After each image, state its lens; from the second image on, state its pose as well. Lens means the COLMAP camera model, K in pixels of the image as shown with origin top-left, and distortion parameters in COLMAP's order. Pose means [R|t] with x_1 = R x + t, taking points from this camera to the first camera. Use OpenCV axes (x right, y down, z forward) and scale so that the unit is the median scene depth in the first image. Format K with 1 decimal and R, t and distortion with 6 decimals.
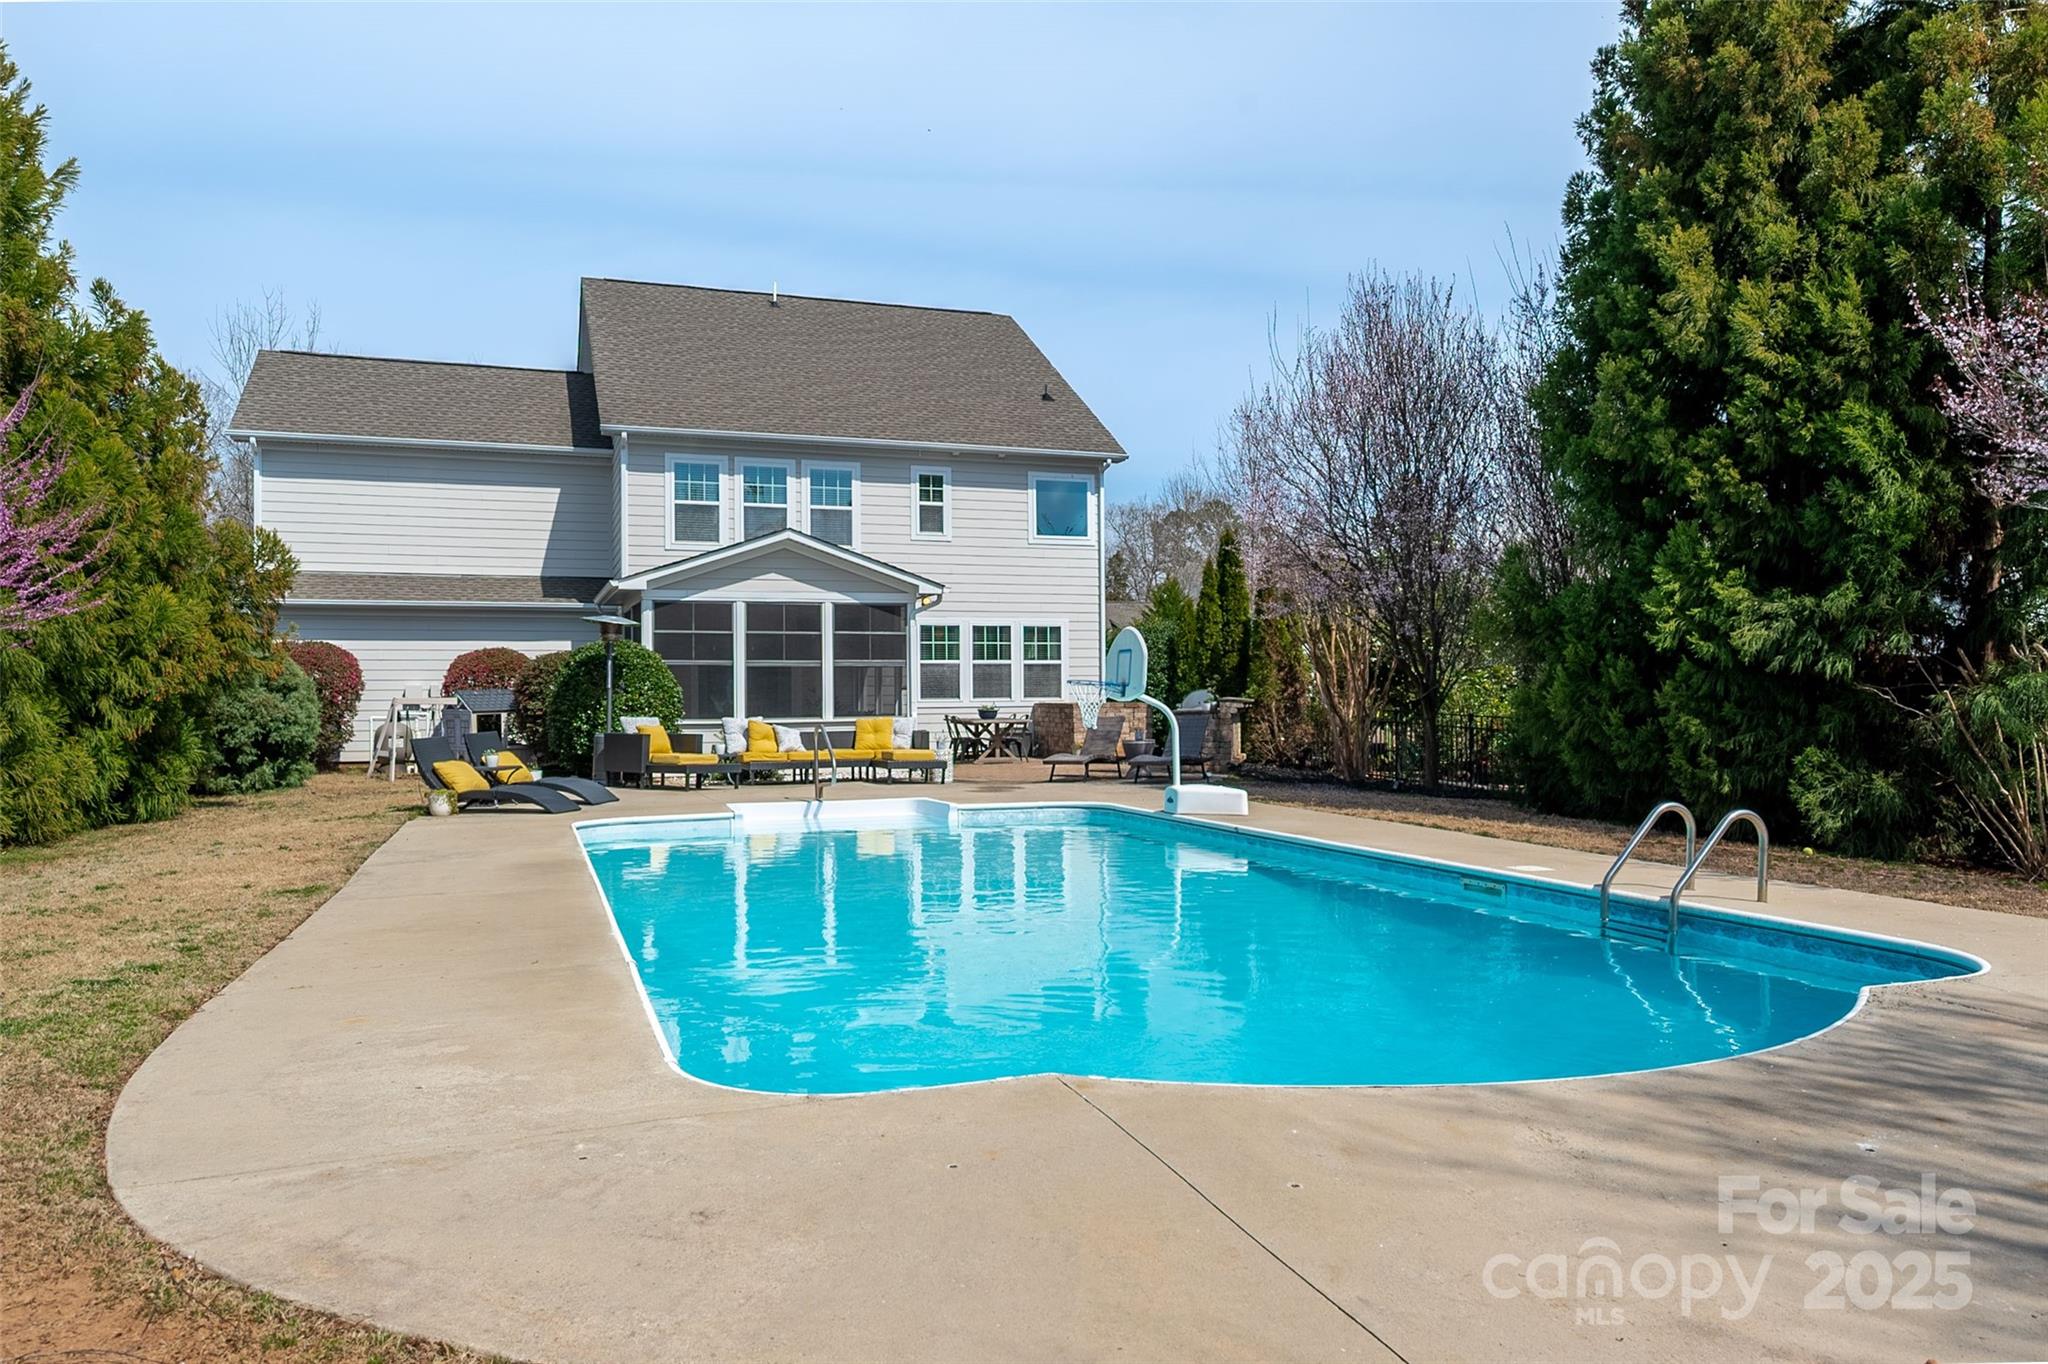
lens RADIAL K [[1428.6, 0, 1033.6], [0, 1428.6, 651.4], [0, 0, 1]] dist [-0.000764, -0.000135]
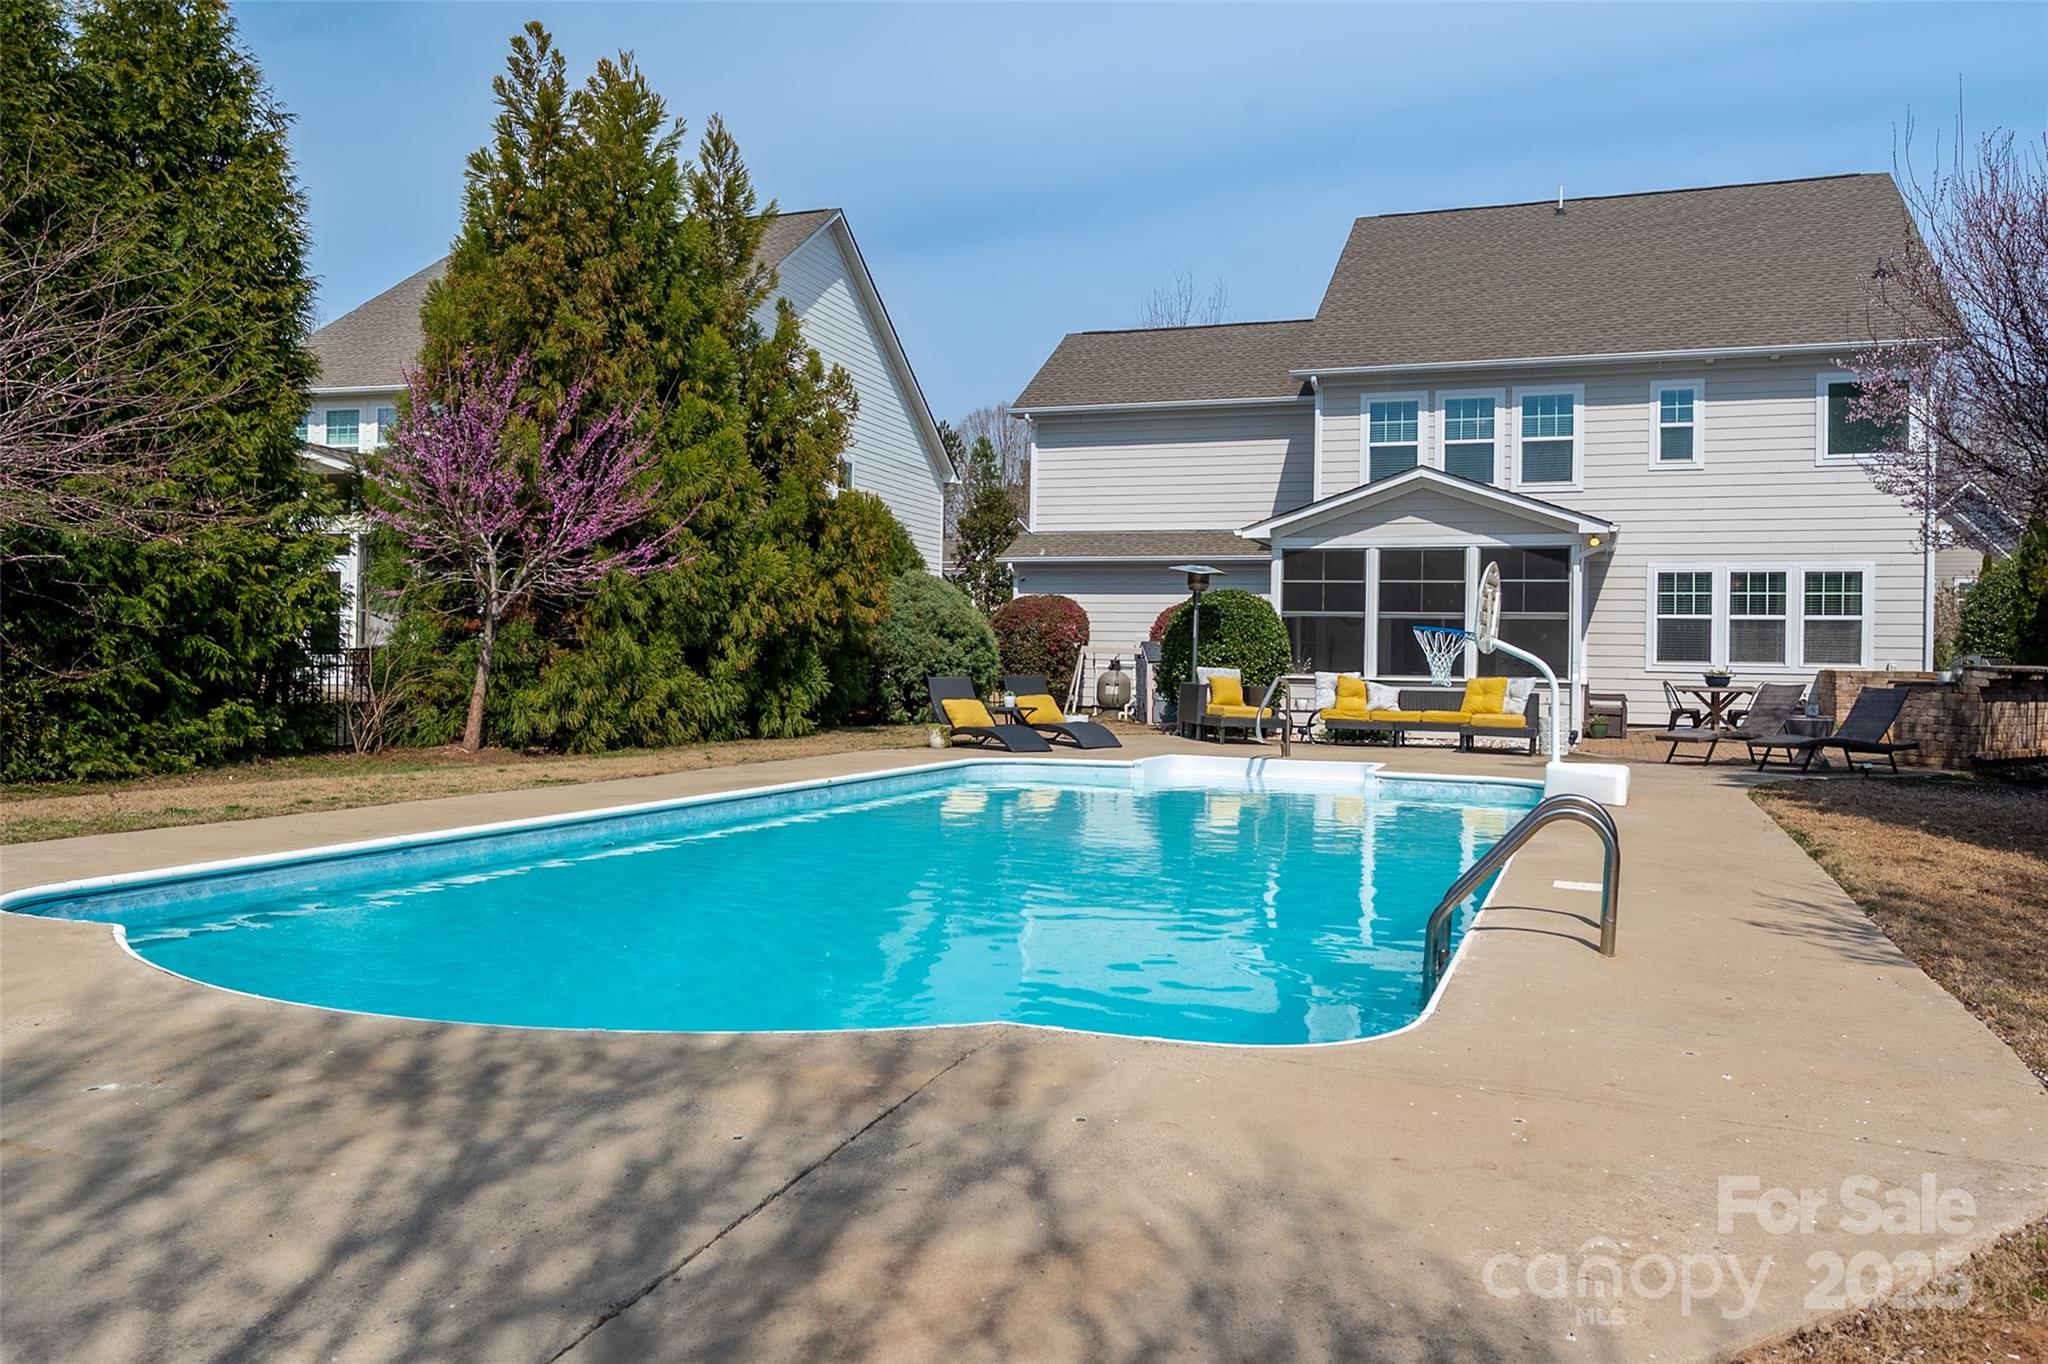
lens RADIAL K [[1531.8, 0, 1031.7], [0, 1531.8, 621.8], [0, 0, 1]] dist [-0.003947, -0.000795]
pose [[0.752457, 0.005357, -0.658620, 0.250324], [-0.002576, 0.999983, 0.005190, 0.007129], [0.658637, -0.002208, 0.752458, 0.097698]]
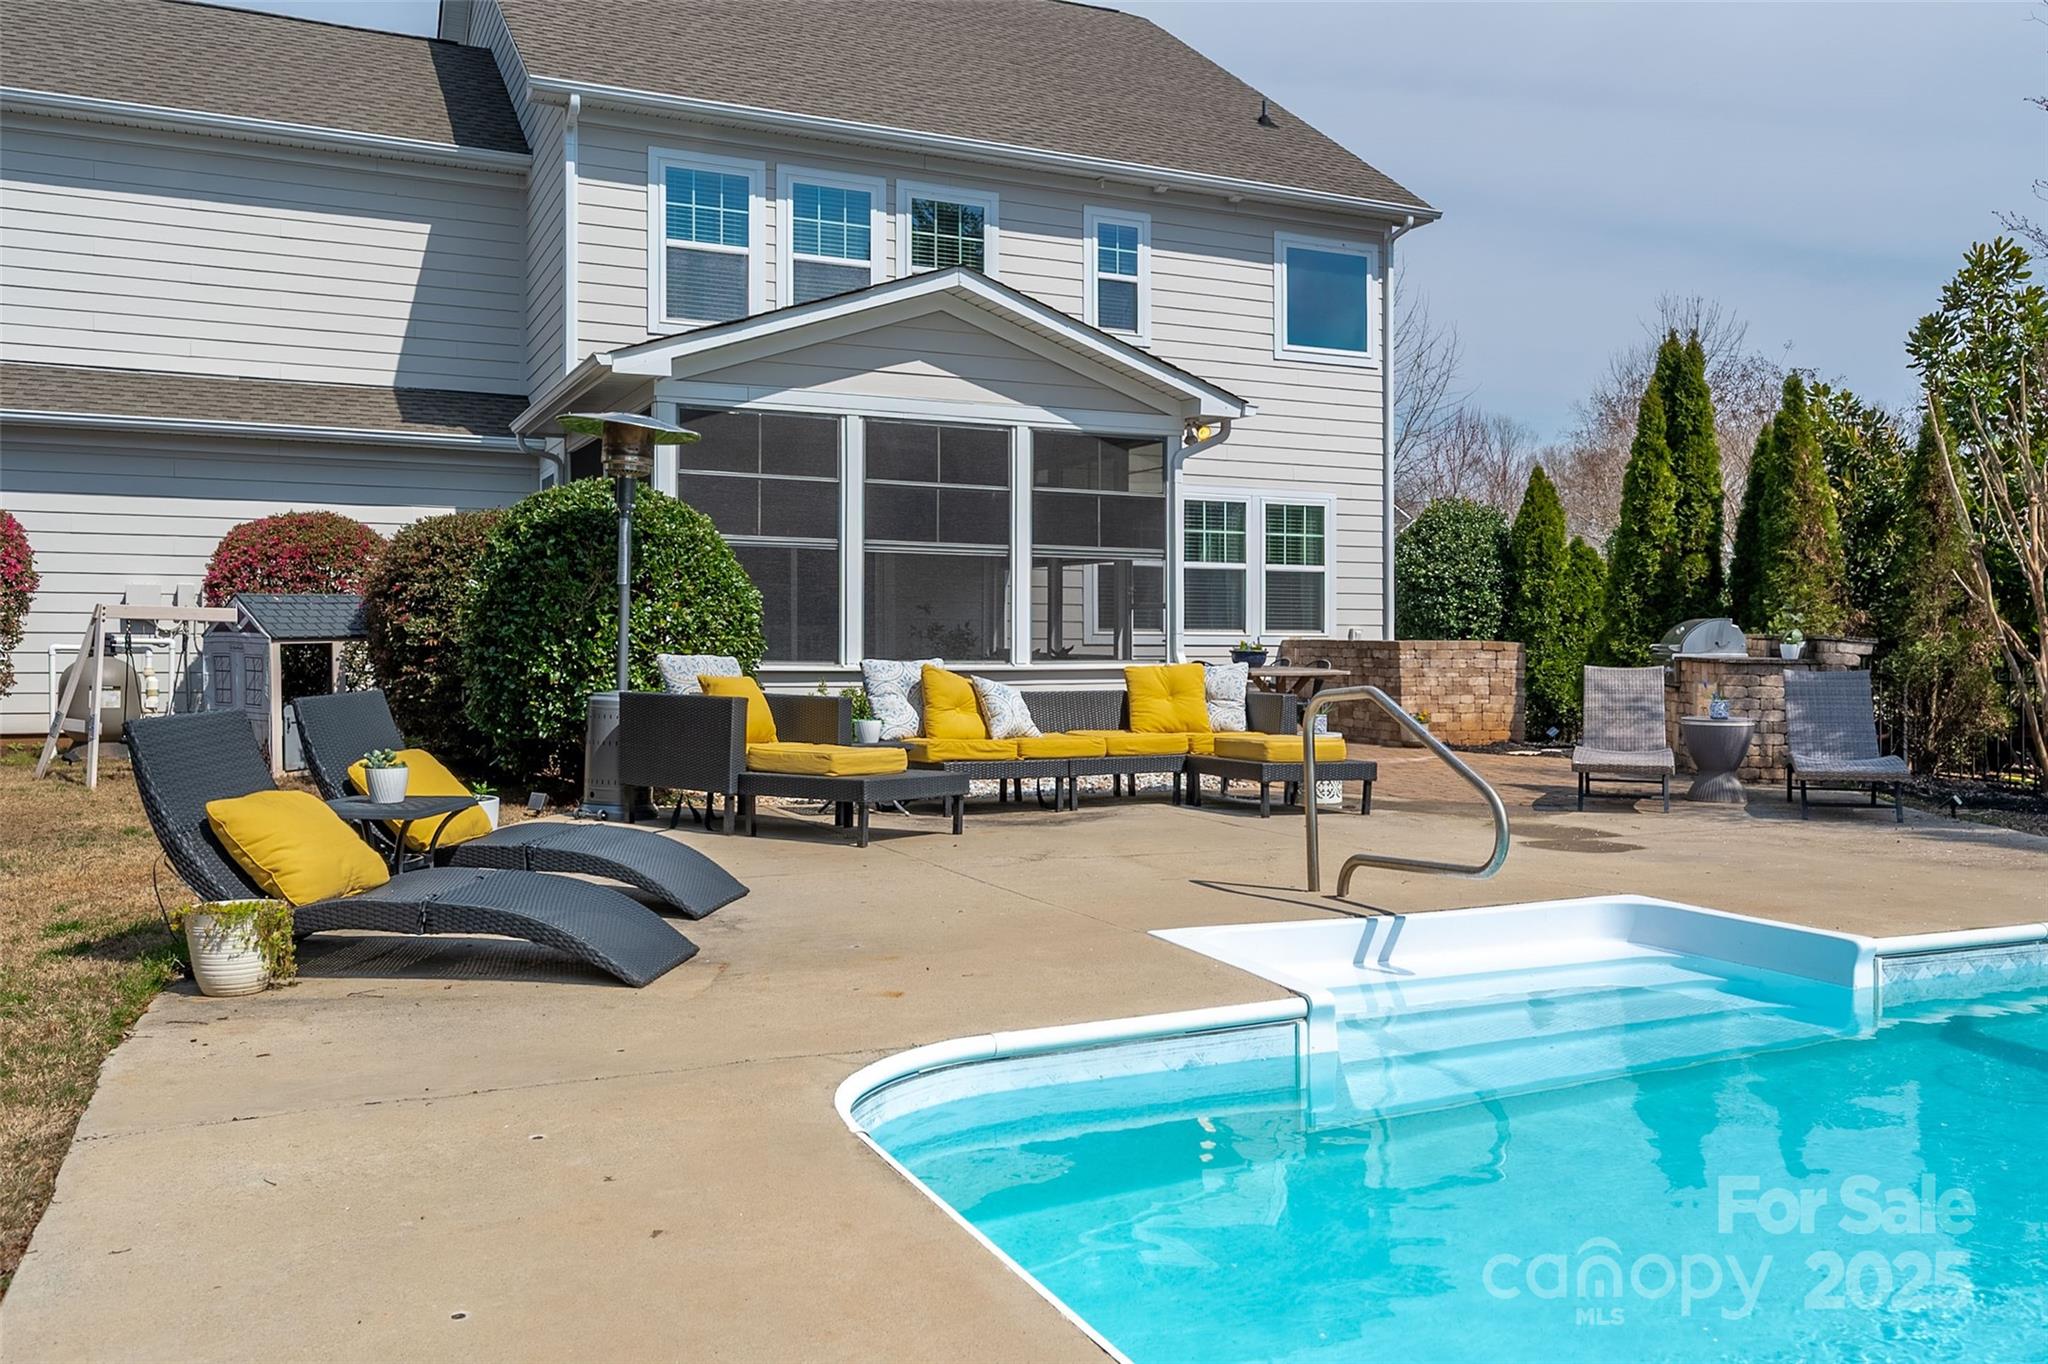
lens RADIAL K [[1628.1, 0, 1019.6], [0, 1628.1, 631.2], [0, 0, 1]] dist [0.002719, -0.002342]
pose [[0.996428, 0.016789, 0.082756, -0.173098], [-0.019127, 0.999438, 0.027541, 0.018646], [-0.082247, -0.029025, 0.996189, 0.401440]]
